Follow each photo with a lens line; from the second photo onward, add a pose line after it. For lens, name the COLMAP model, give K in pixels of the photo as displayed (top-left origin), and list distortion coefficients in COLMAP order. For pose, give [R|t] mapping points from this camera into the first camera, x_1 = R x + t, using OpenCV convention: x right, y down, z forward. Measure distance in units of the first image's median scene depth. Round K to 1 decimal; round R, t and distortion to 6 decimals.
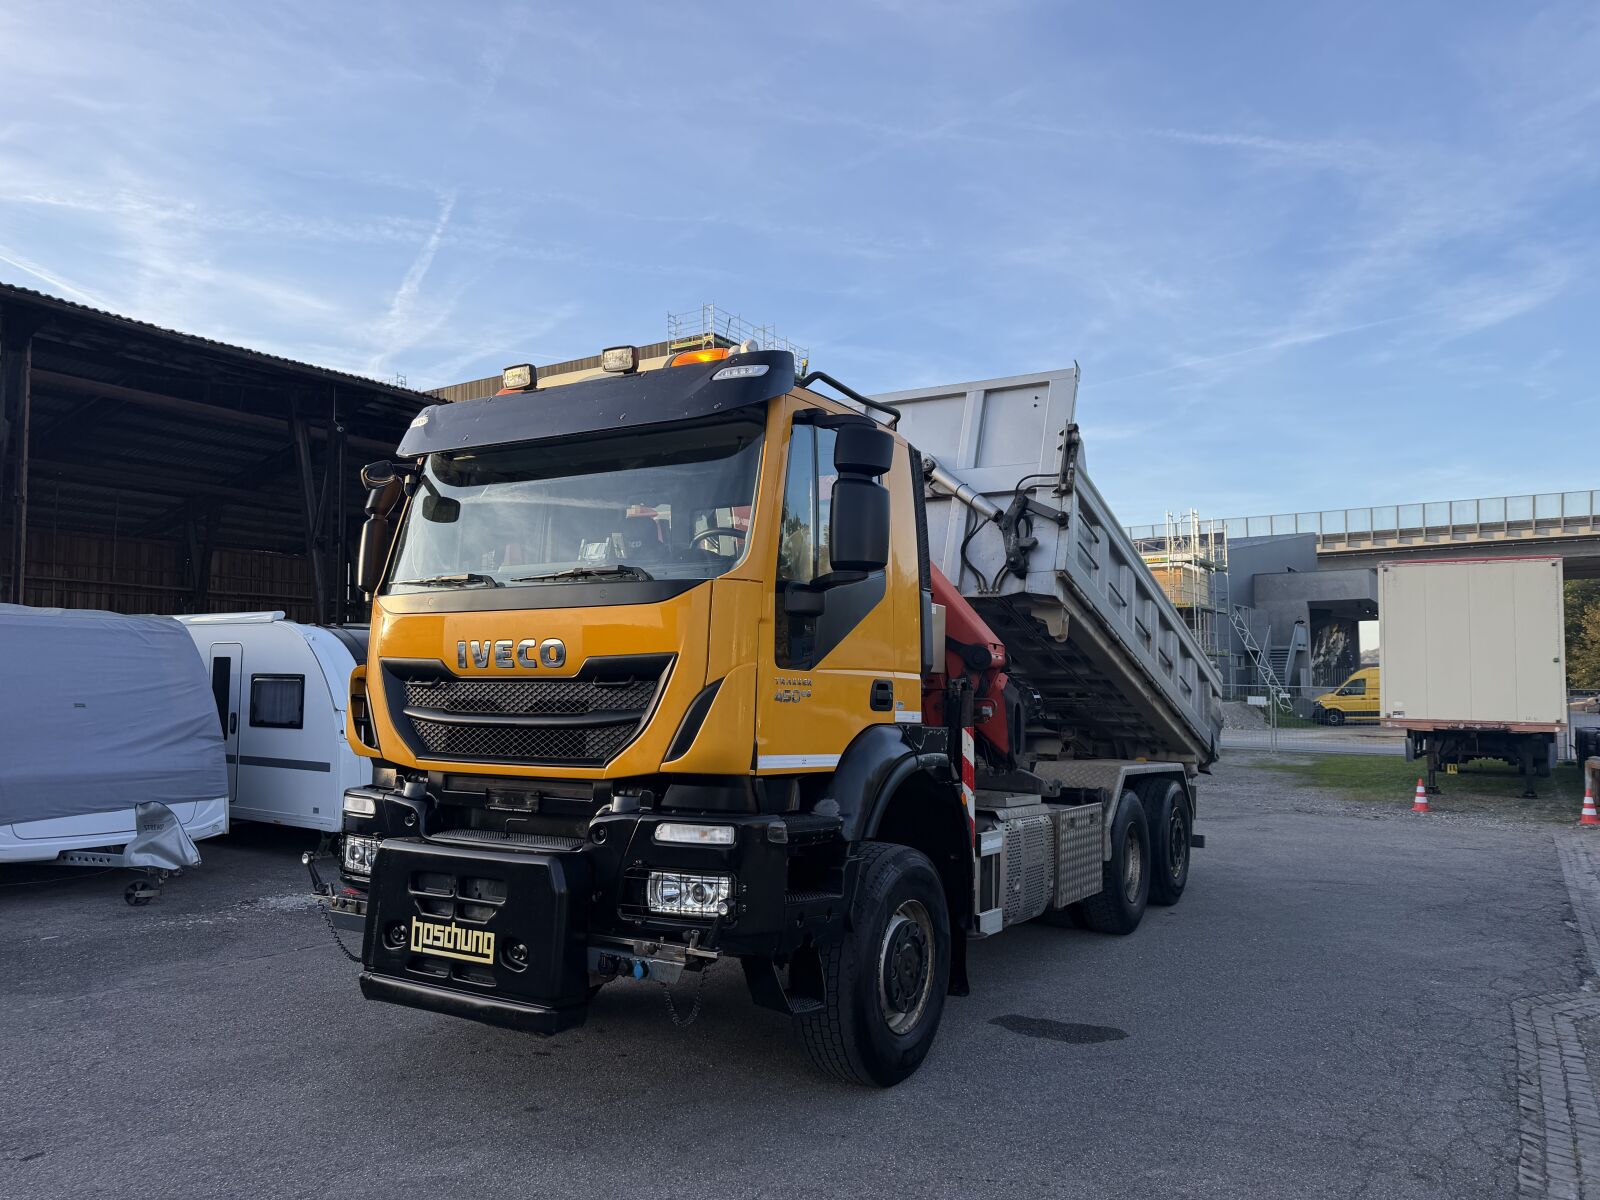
lens RADIAL K [[1129.5, 0, 809.8], [0, 1129.5, 612.6], [0, 0, 1]] dist [0.064077, -0.118274]
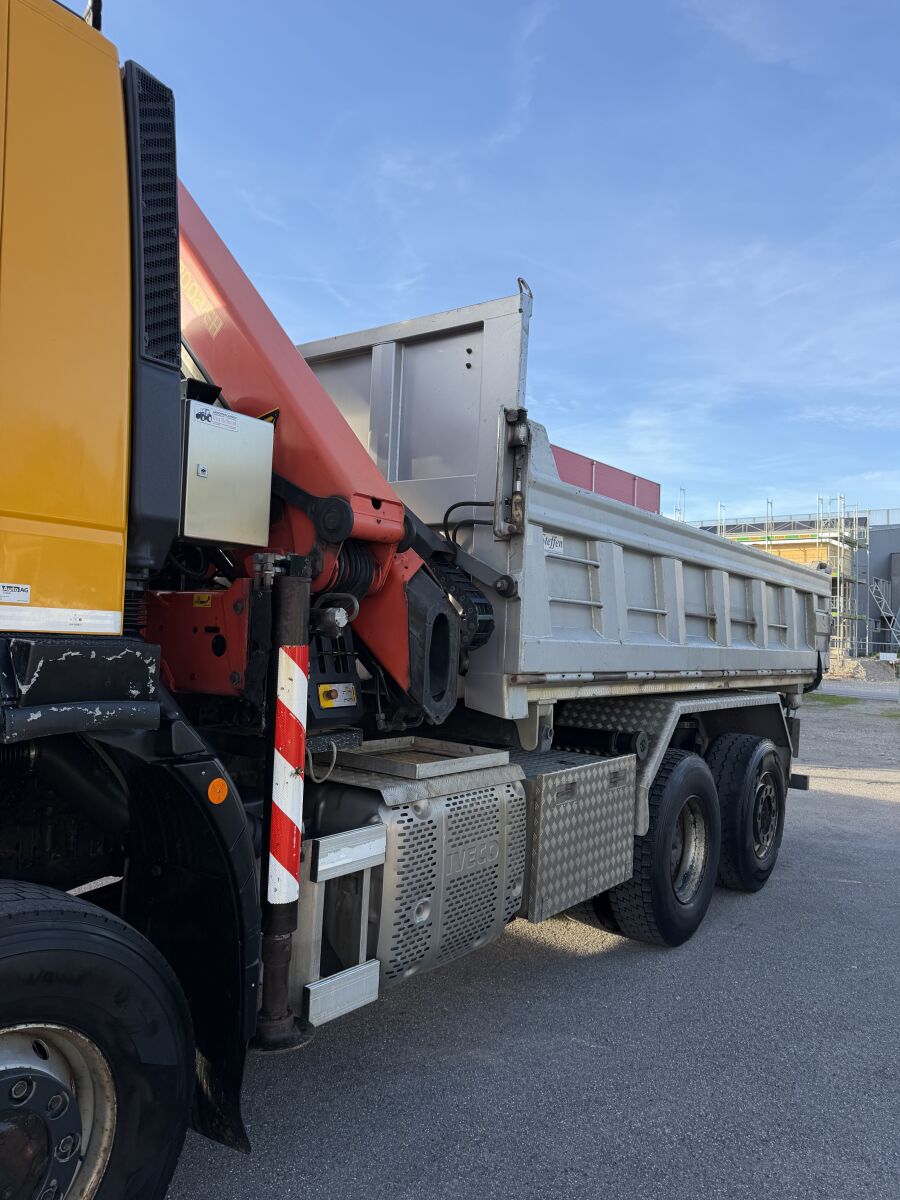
lens RADIAL K [[847.2, 0, 451.8], [0, 847.2, 595.9], [0, 0, 1]] dist [0.064077, -0.118274]
pose [[0.994721, 0.018375, -0.100954, 0.313087], [-0.013497, 0.998718, 0.048797, 0.071042], [0.101722, -0.047177, 0.993694, 0.746080]]
